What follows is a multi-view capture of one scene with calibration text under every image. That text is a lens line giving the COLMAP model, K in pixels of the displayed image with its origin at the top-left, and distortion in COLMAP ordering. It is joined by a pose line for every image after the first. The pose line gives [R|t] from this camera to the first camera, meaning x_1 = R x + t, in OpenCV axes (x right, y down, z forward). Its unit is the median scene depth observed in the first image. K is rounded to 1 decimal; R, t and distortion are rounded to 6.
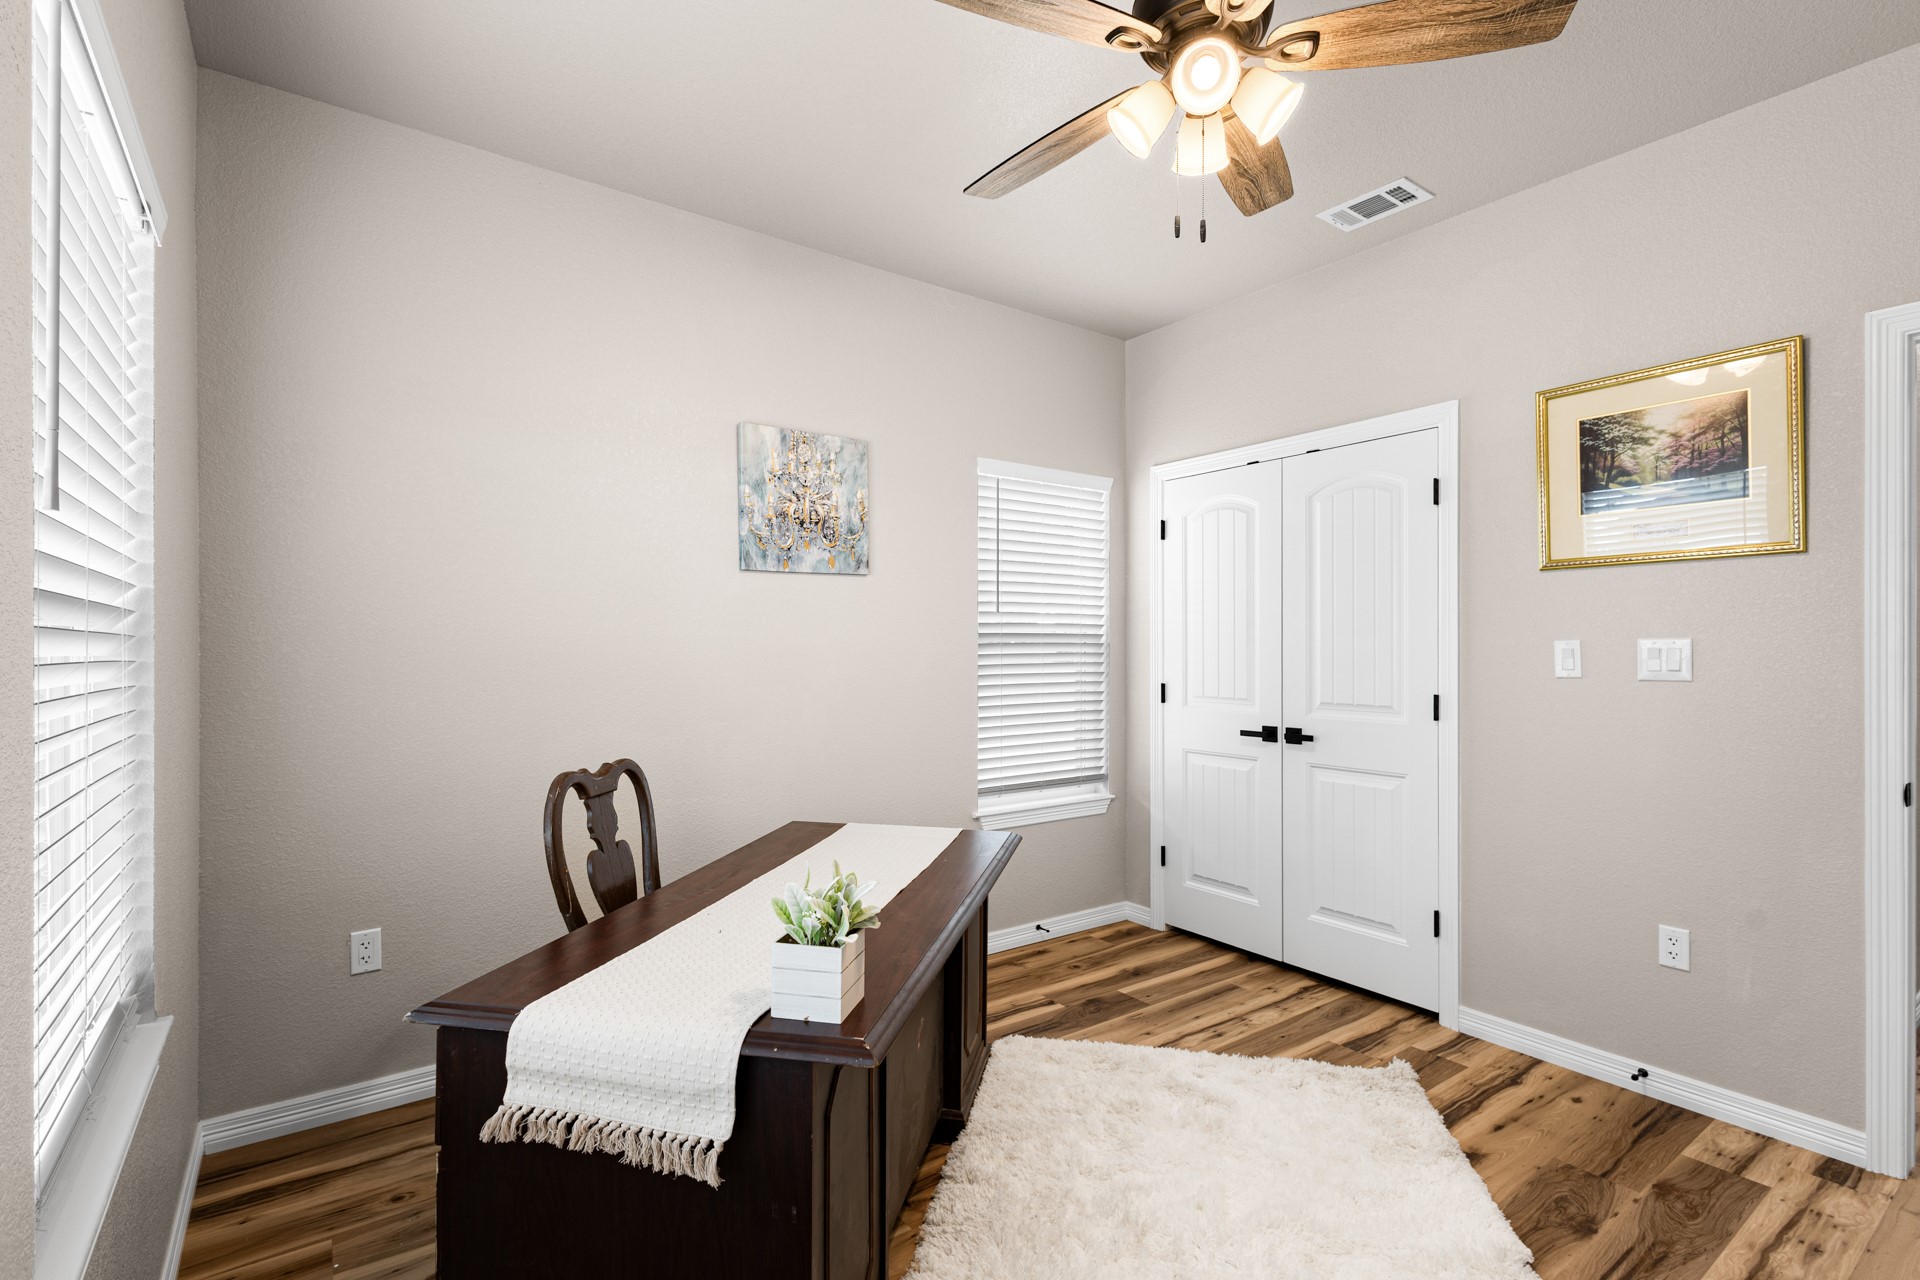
lens RADIAL K [[894.3, 0, 956.9], [0, 894.3, 653.8], [0, 0, 1]] dist [0.002155, -0.000024]
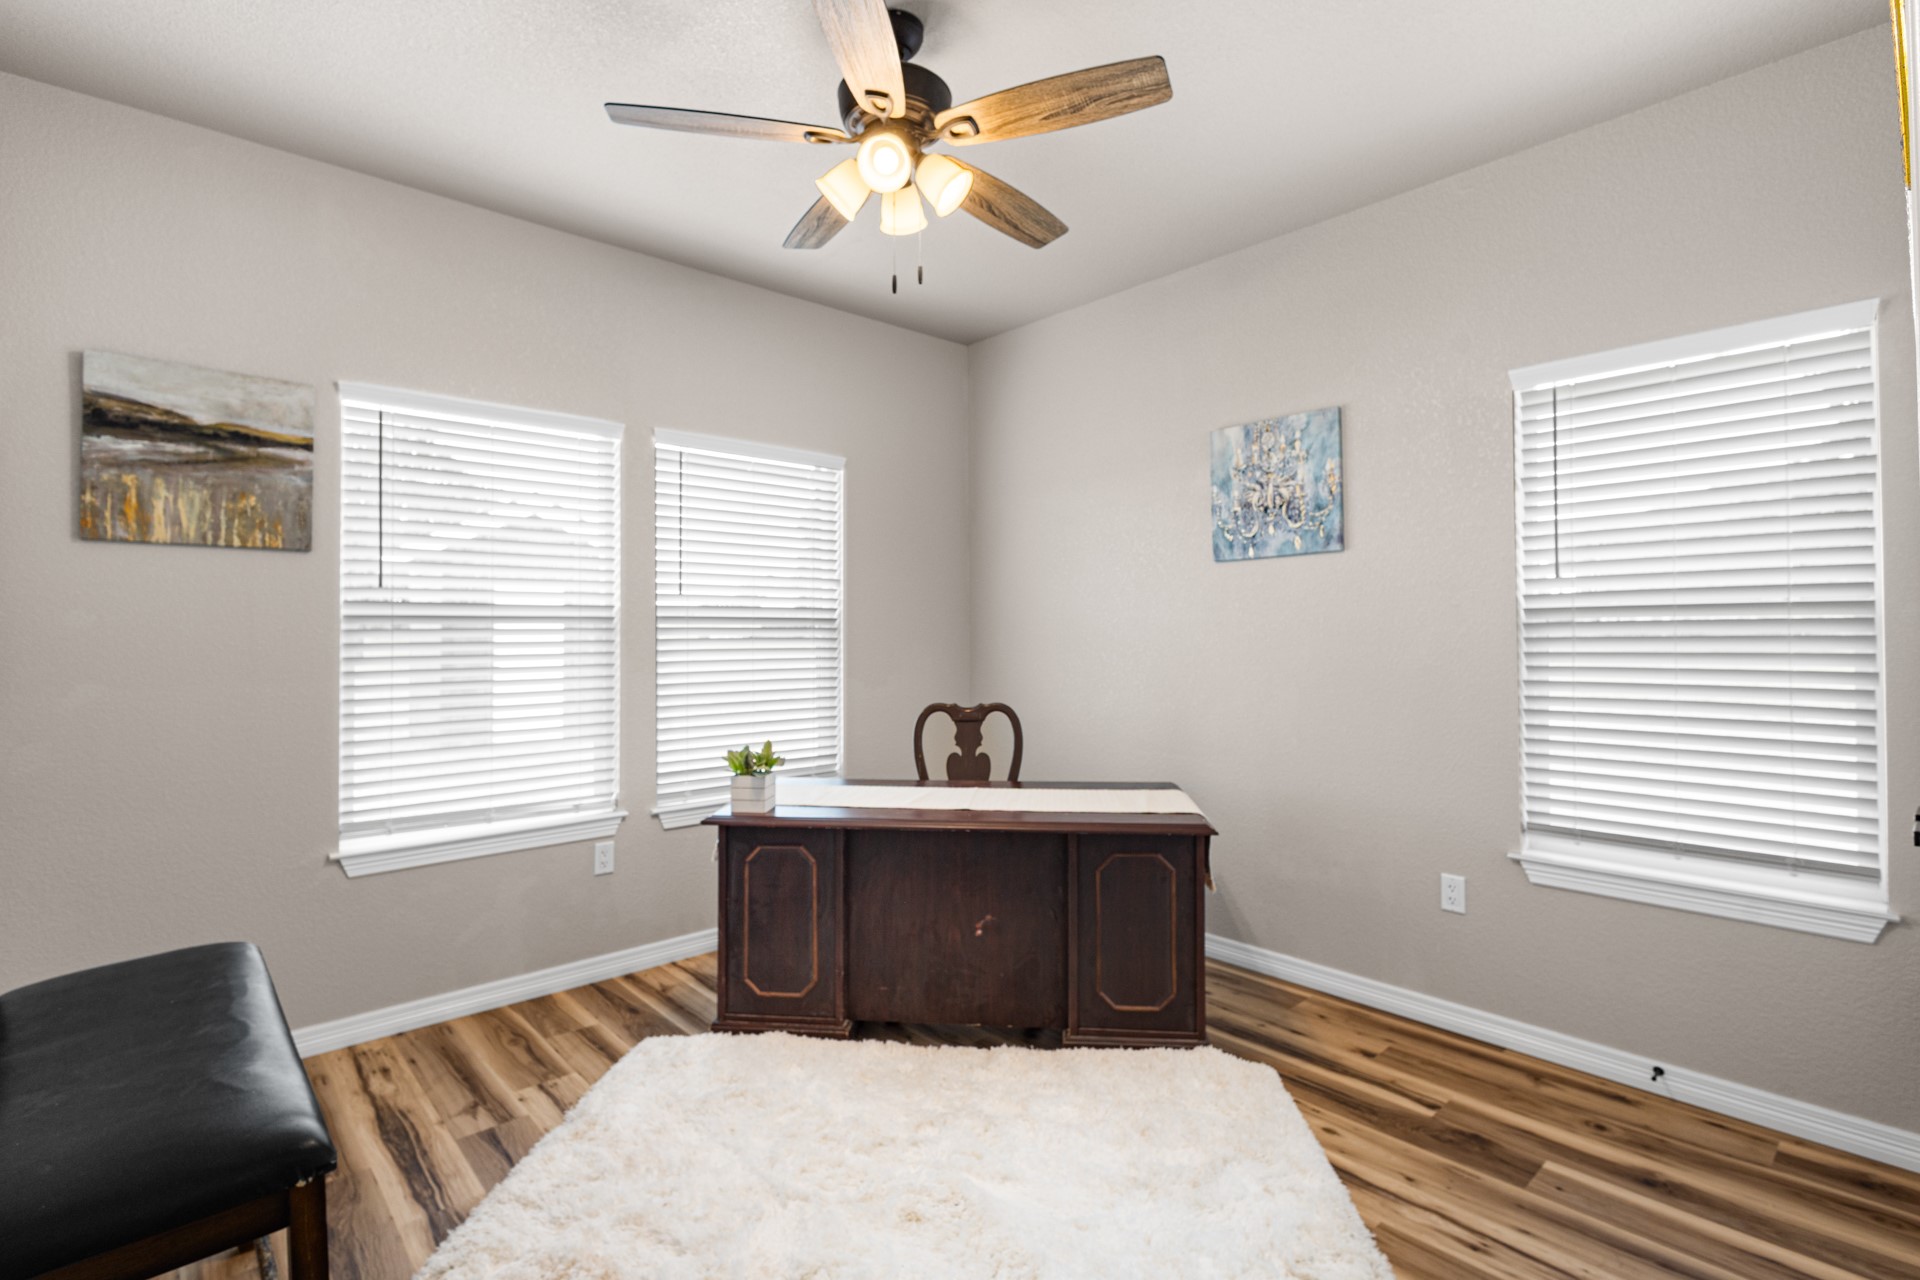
lens RADIAL K [[885.6, 0, 948.8], [0, 885.6, 641.1], [0, 0, 1]] dist [0.006038, -0.001040]
pose [[0.106600, 0.004631, -0.994291, 0.805221], [-0.006841, 0.999969, 0.003924, 0.004222], [0.994278, 0.006383, 0.106629, 0.528788]]
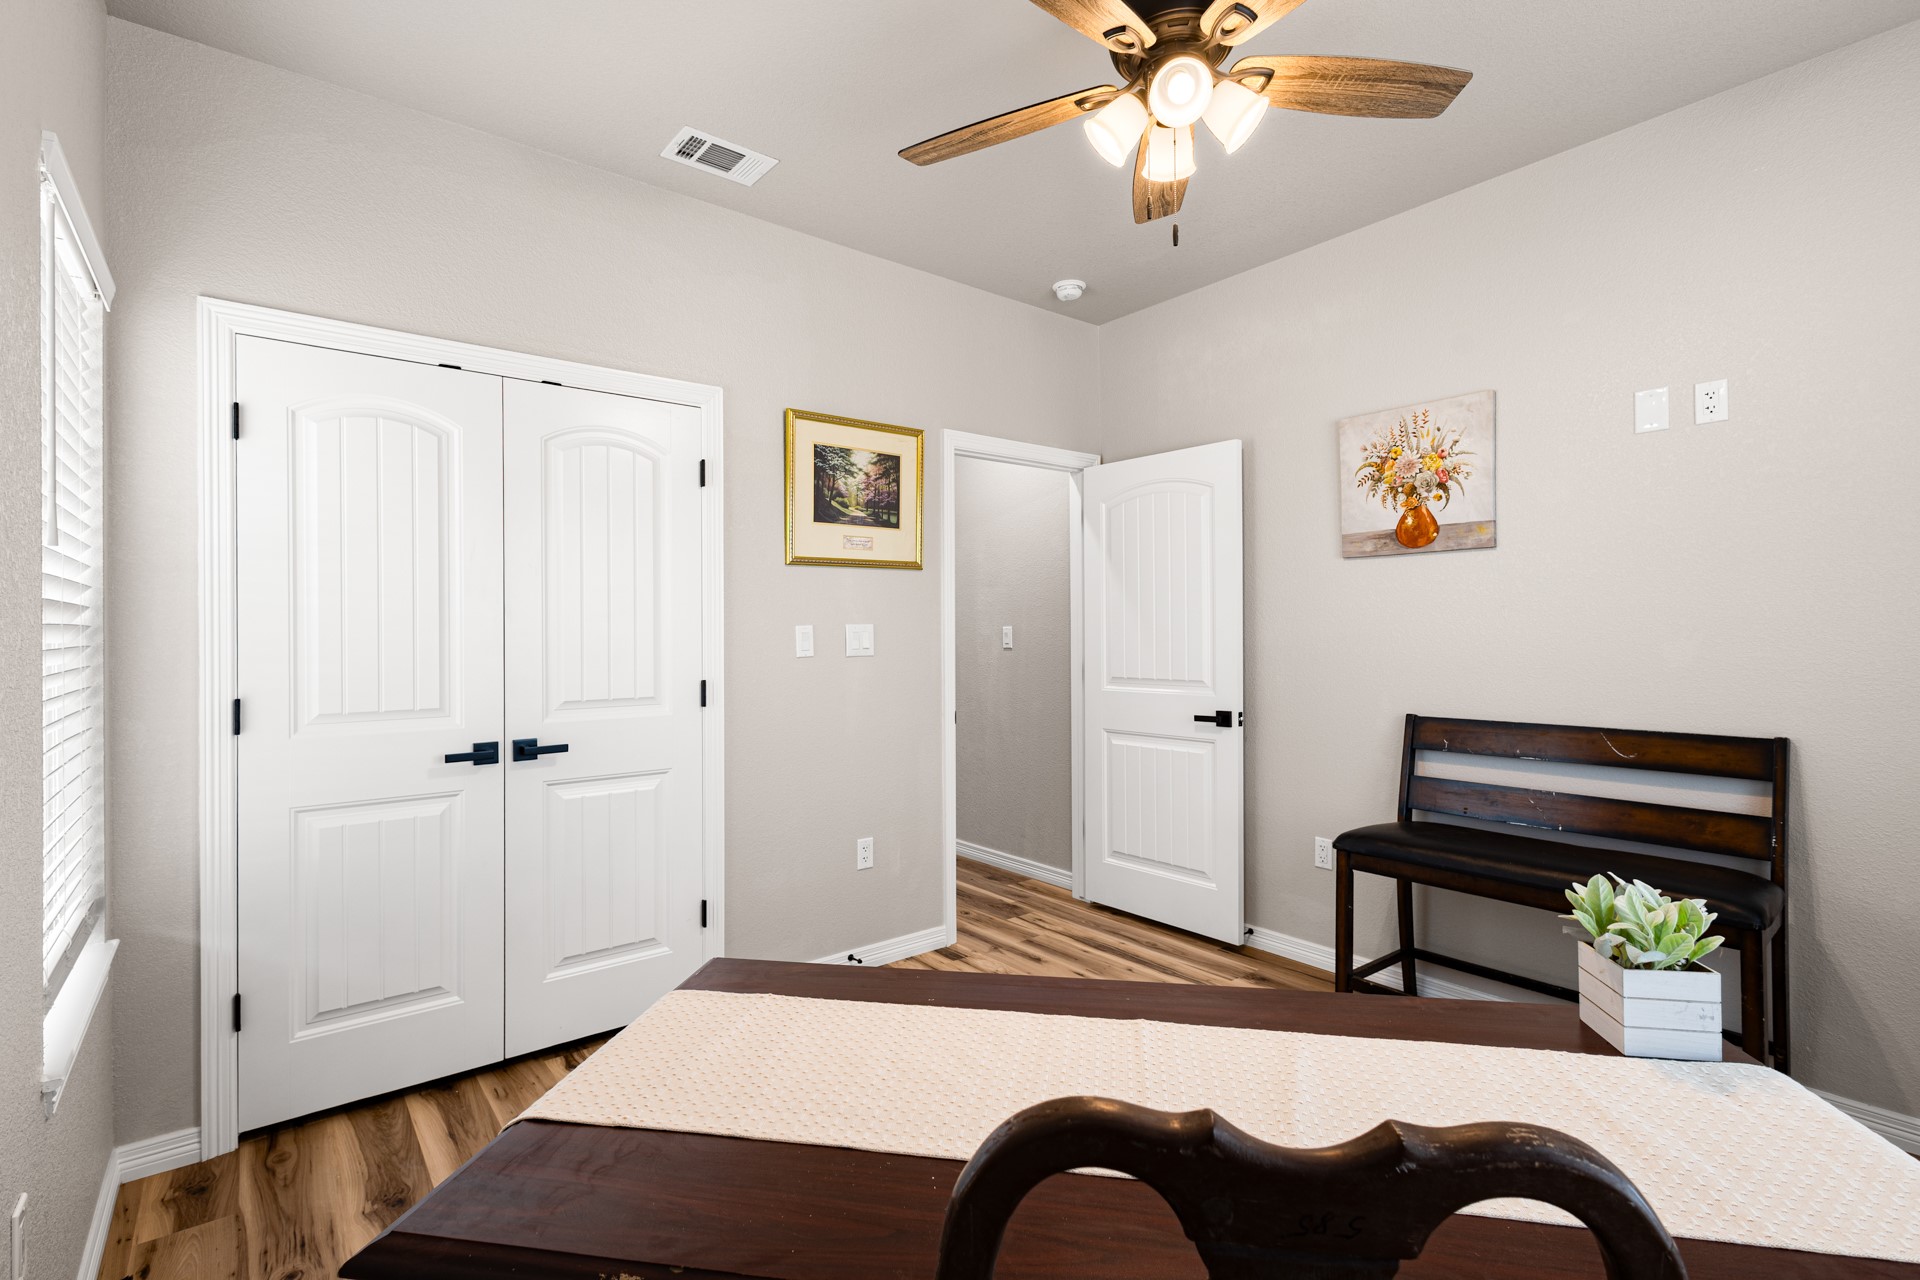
lens RADIAL K [[877.7, 0, 955.3], [0, 877.7, 640.2], [0, 0, 1]] dist [0.004273, -0.001094]
pose [[-0.048132, -0.006011, 0.998823, -0.418147], [0.016390, 0.999843, 0.006807, -0.000320], [-0.998707, 0.016698, -0.048026, 0.732423]]
